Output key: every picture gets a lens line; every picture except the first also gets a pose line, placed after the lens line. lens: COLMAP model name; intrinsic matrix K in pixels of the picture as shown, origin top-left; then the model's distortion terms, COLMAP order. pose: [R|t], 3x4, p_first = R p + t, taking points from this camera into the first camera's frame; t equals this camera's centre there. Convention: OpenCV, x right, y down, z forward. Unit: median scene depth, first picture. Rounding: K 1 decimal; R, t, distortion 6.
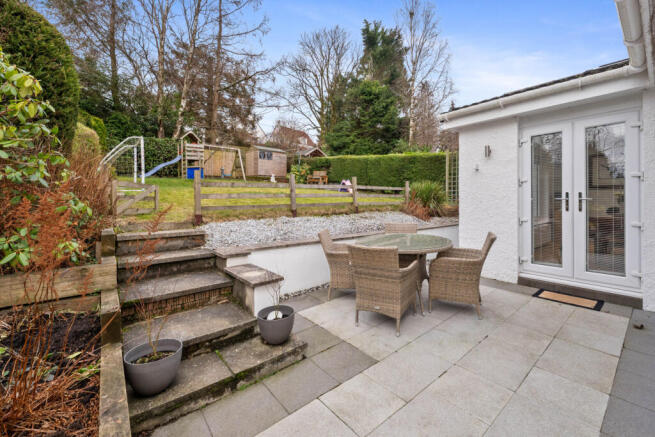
lens RADIAL K [[269.2, 0, 329.5], [0, 269.2, 200.3], [0, 0, 1]] dist [0.000547, -0.001134]
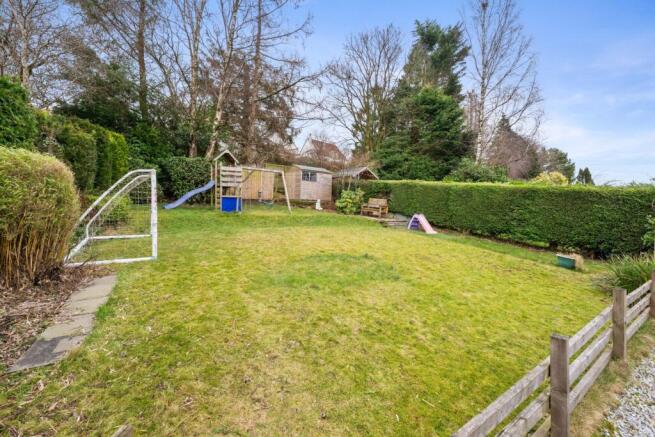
lens RADIAL K [[269.2, 0, 332.0], [0, 269.2, 220.6], [0, 0, 1]] dist [0.000547, -0.001134]
pose [[0.995421, 0.027908, -0.091424, -0.084110], [-0.025663, 0.999342, 0.025640, -0.051269], [0.092079, -0.023176, 0.995482, 0.152925]]
